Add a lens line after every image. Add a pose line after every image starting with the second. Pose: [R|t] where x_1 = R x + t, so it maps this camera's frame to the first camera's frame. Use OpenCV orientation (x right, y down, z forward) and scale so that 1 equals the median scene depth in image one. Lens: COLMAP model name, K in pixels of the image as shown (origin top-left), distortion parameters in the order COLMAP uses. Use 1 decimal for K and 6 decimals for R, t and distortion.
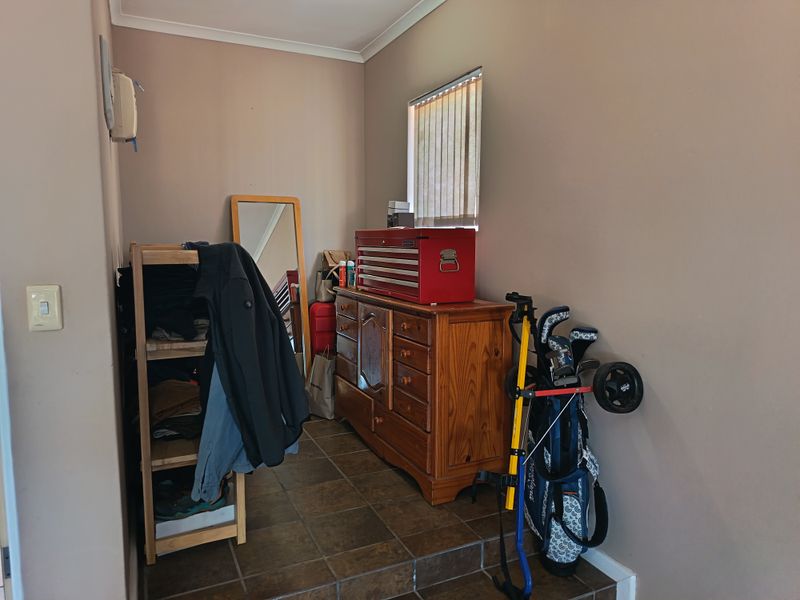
lens RADIAL K [[555.3, 0, 400.0], [0, 555.3, 300.0], [0, 0, 1]] dist [0.055194, -0.057780]
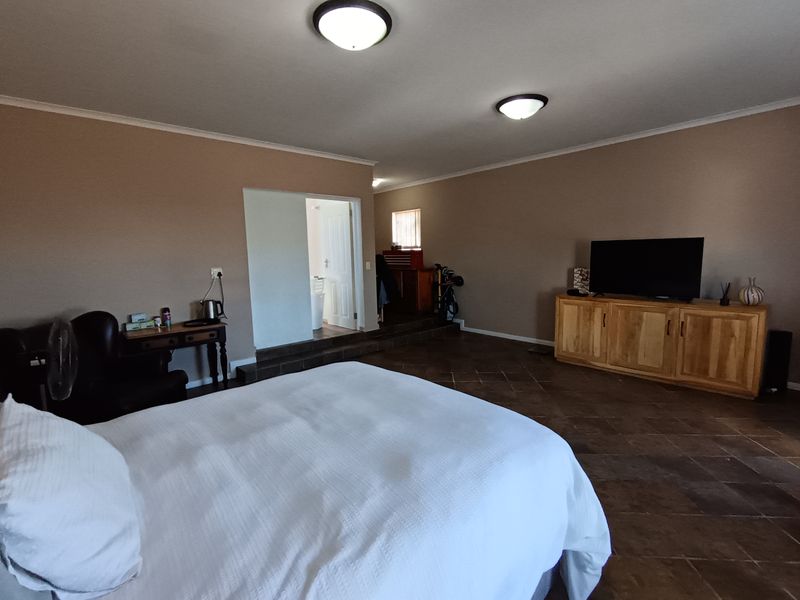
lens RADIAL K [[379.2, 0, 405.8], [0, 379.2, 298.3], [0, 0, 1]] dist [0.001608, -0.000286]
pose [[0.961169, -0.058275, 0.269736, -0.897727], [0.056475, 0.998300, 0.014437, 0.211953], [-0.270118, 0.001357, 0.962826, -1.939293]]
